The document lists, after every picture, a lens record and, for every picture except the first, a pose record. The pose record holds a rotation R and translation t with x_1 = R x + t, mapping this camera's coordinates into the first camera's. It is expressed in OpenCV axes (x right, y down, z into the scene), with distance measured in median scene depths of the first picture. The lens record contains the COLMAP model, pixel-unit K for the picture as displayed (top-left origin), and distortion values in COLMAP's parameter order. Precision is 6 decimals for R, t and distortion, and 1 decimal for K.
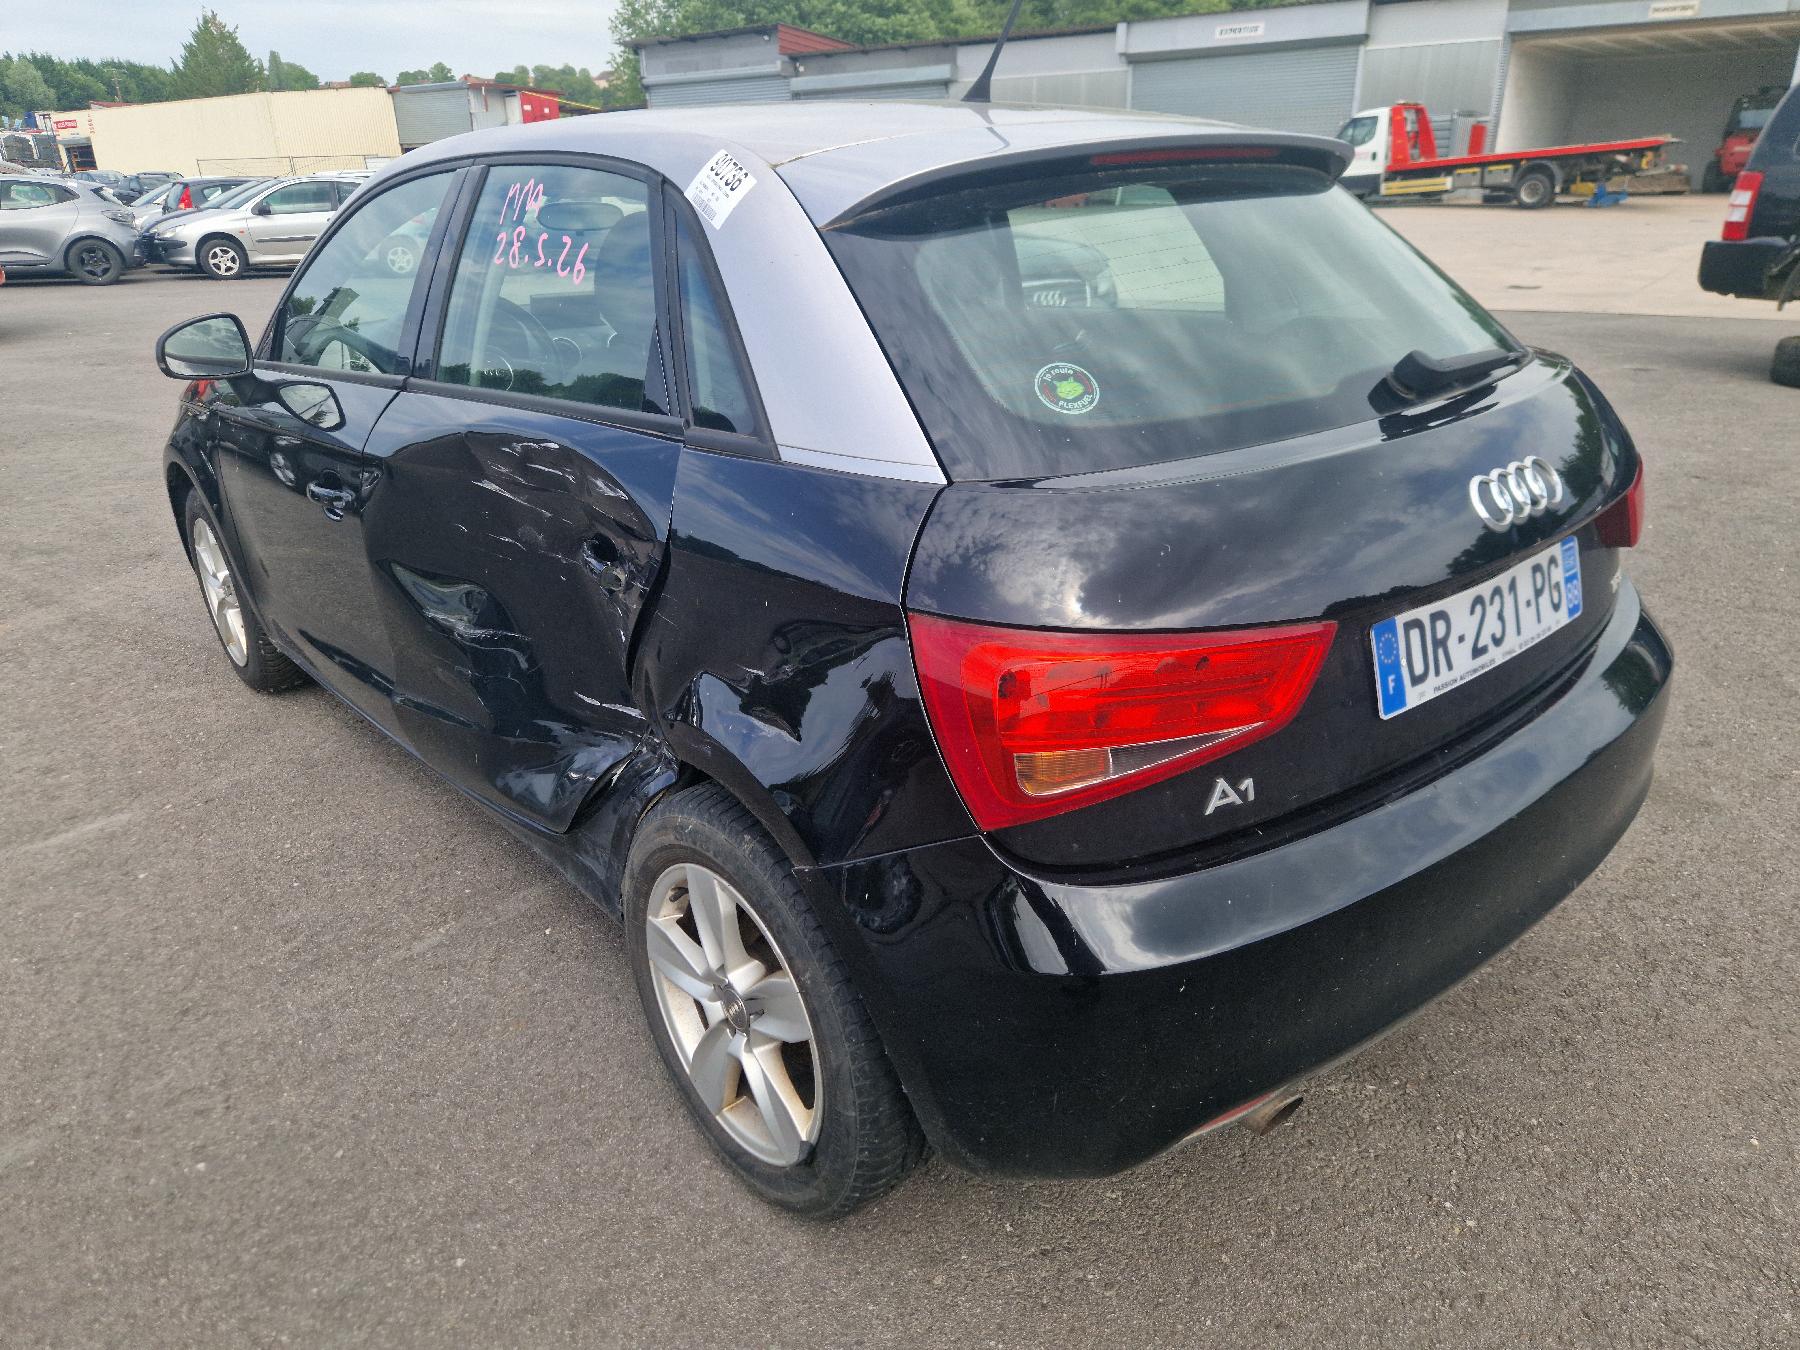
lens RADIAL K [[1280.8, 0, 899.5], [0, 1280.8, 686.5], [0, 0, 1]] dist [0.059759, -0.042349]
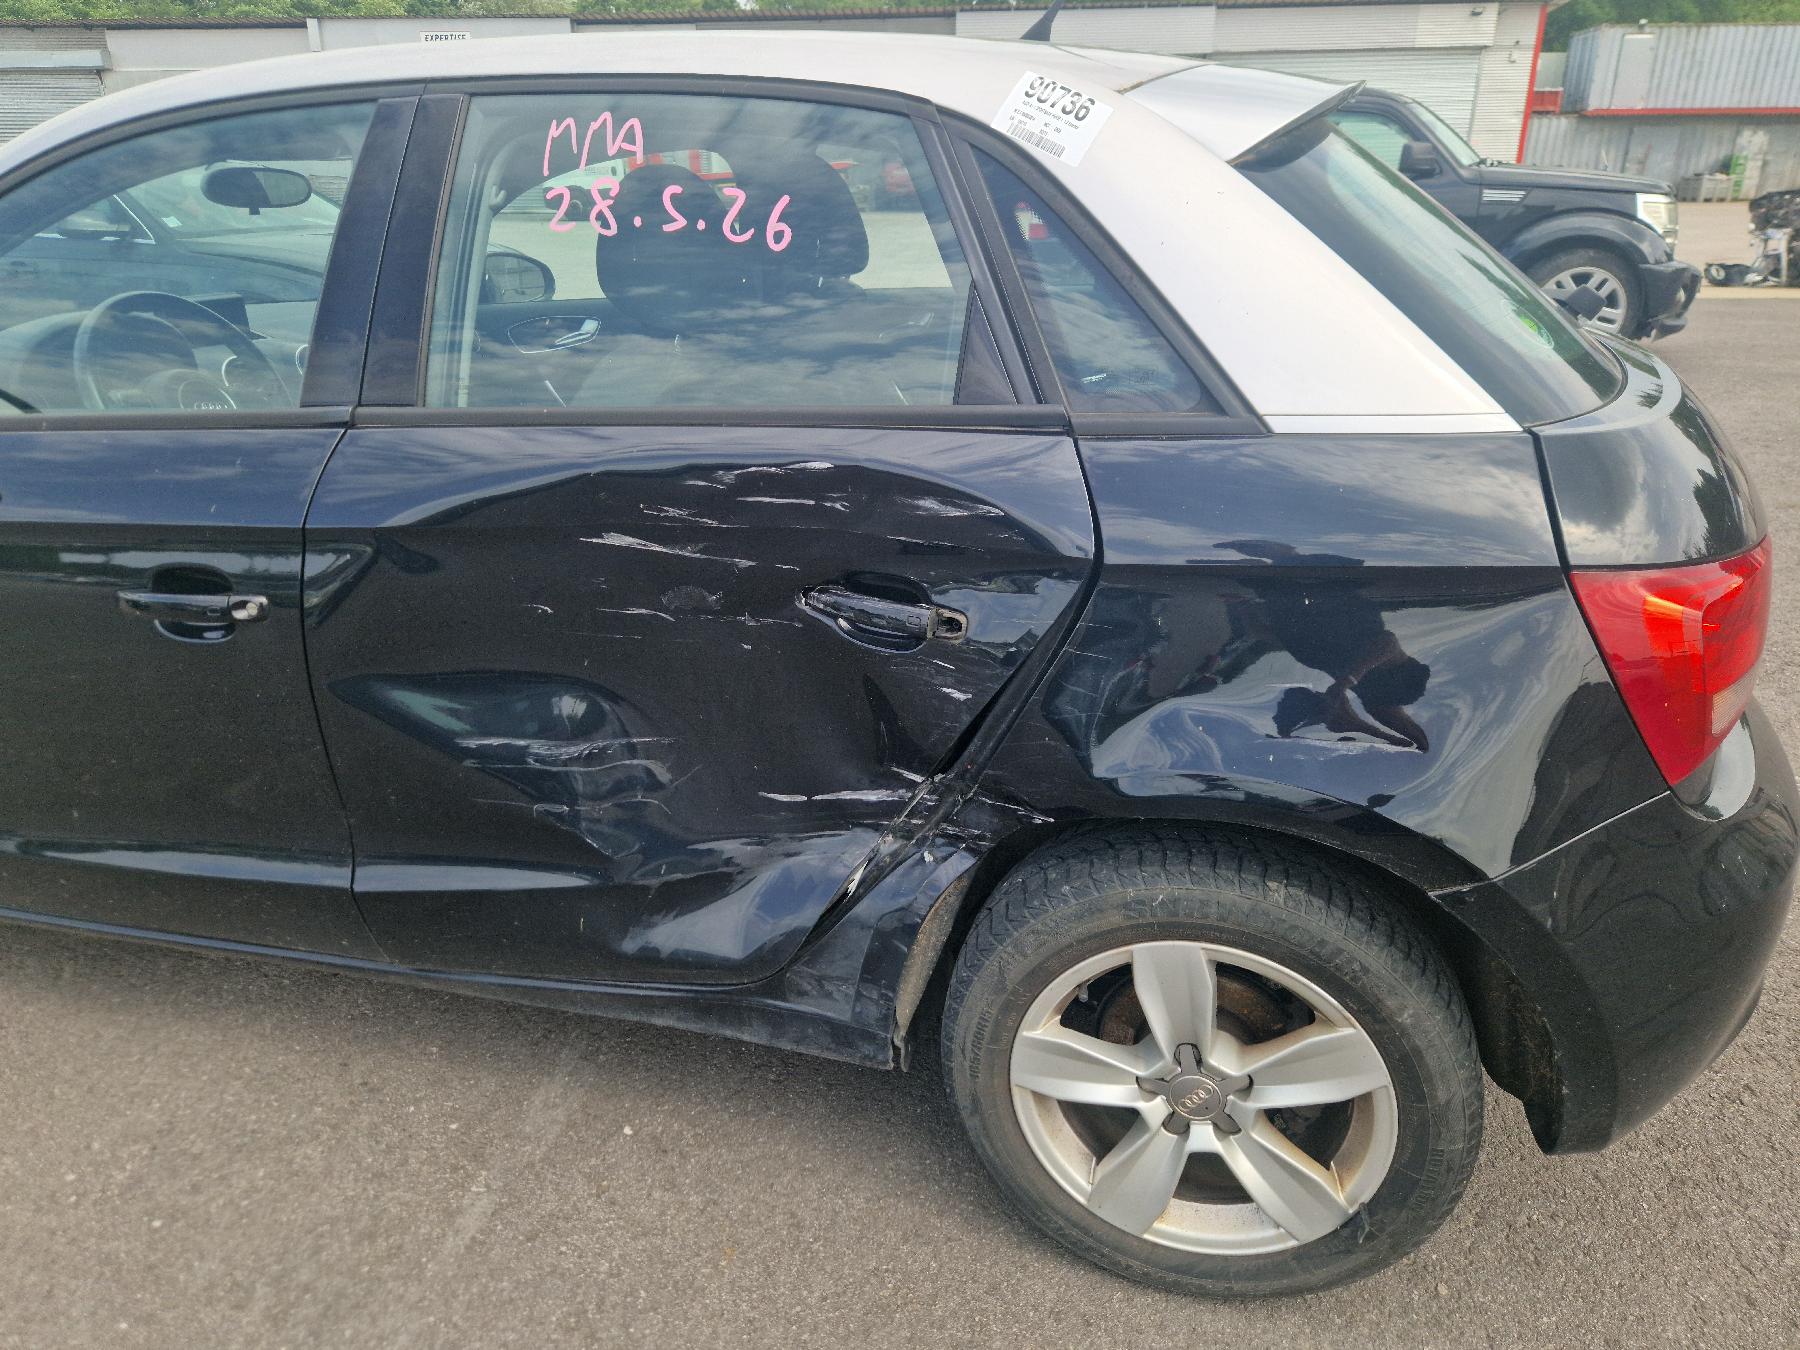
lens RADIAL K [[1249.8, 0, 900.0], [0, 1249.8, 675.0], [0, 0, 1]] dist [0.068725, -0.061444]
pose [[0.818559, -0.198490, 0.539039, -0.070552], [0.204630, 0.977600, 0.049241, -0.010314], [-0.536738, 0.069997, 0.840840, 0.040850]]
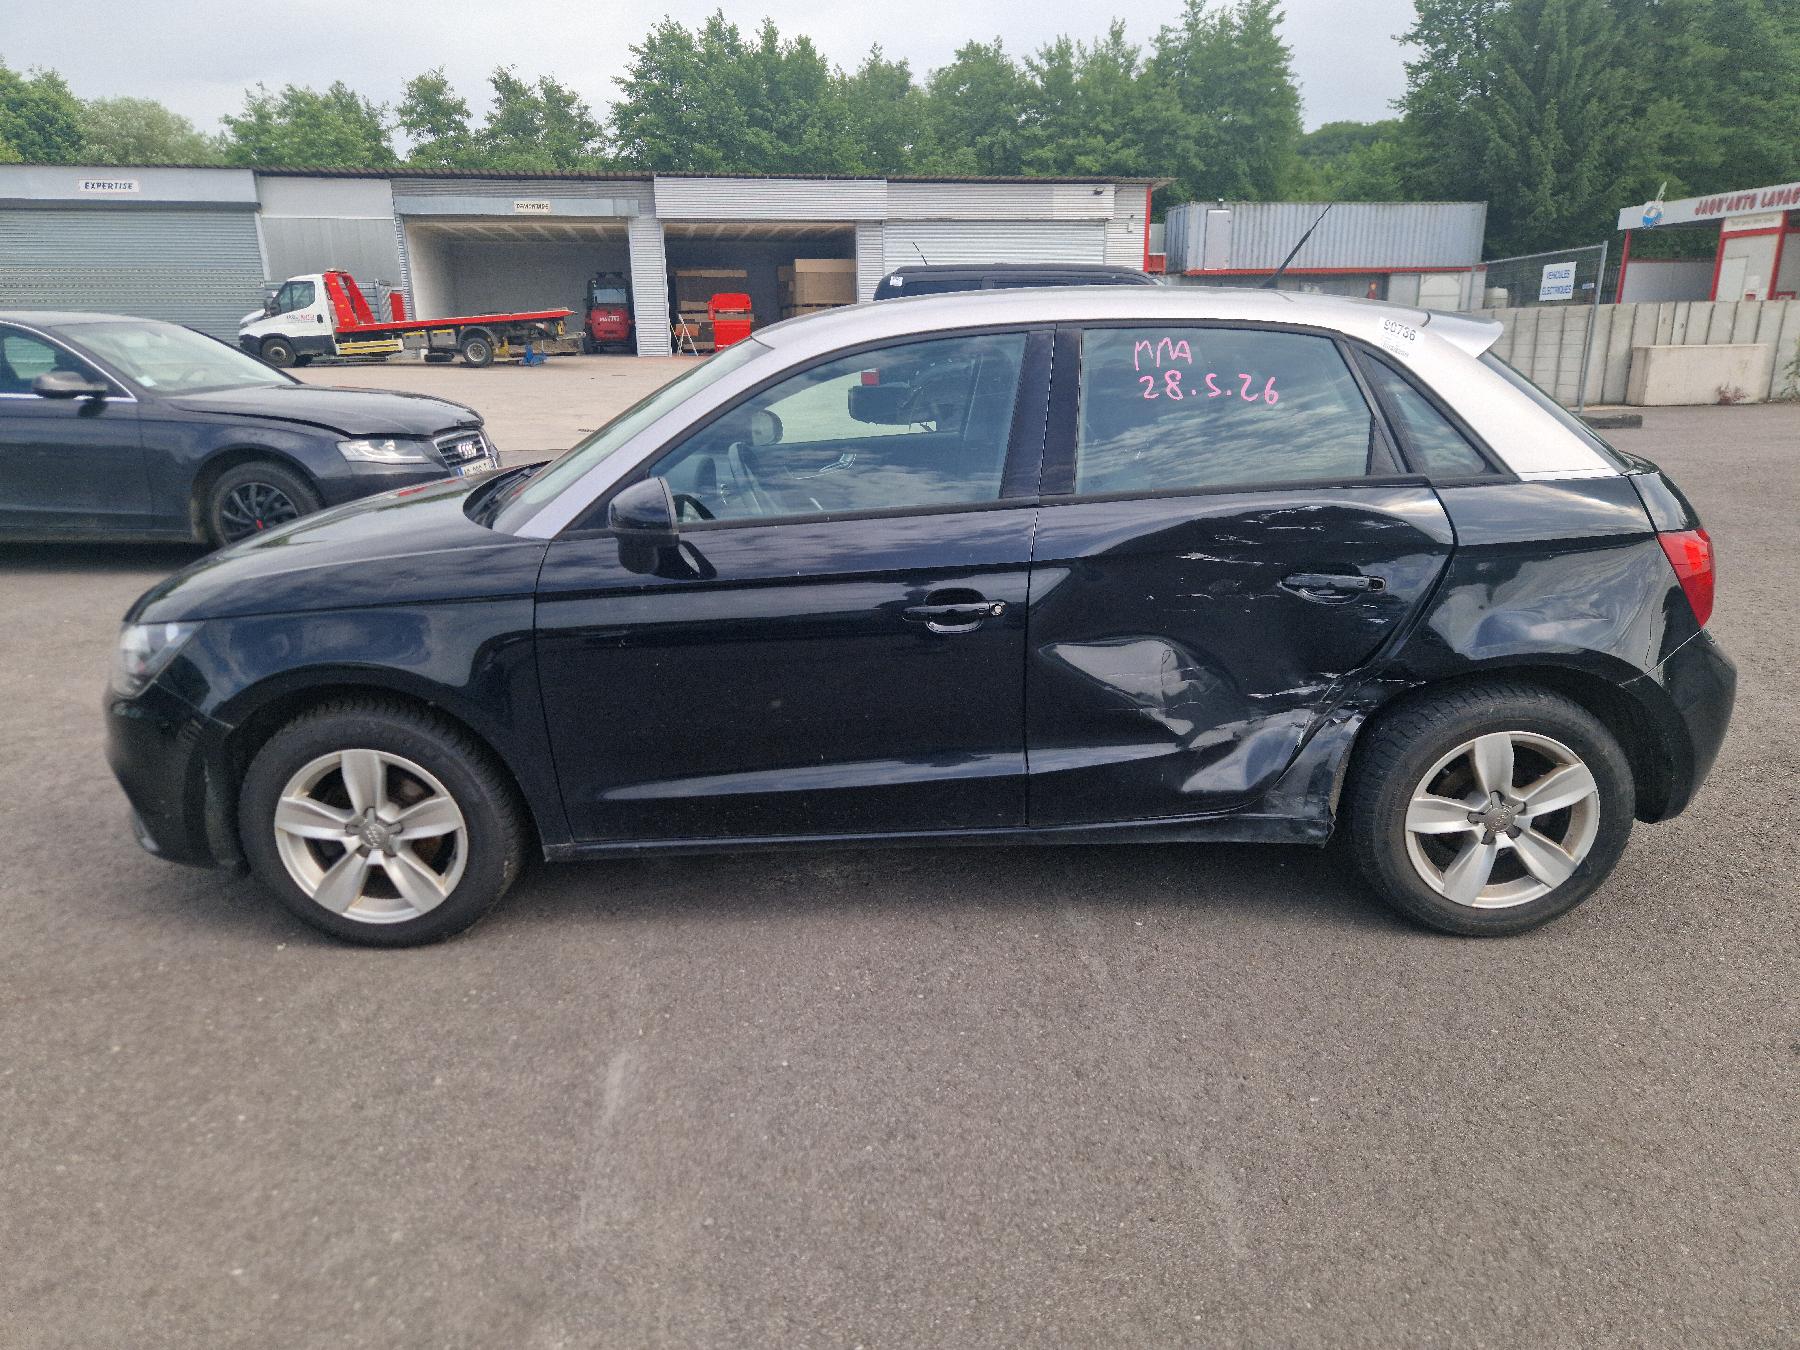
lens RADIAL K [[1257.4, 0, 907.3], [0, 1257.4, 681.3], [0, 0, 1]] dist [0.052586, 0.003831]
pose [[0.623390, -0.205475, 0.754430, -0.187127], [0.287786, 0.957419, 0.022961, -0.018092], [-0.727024, 0.202801, 0.655979, 0.046698]]
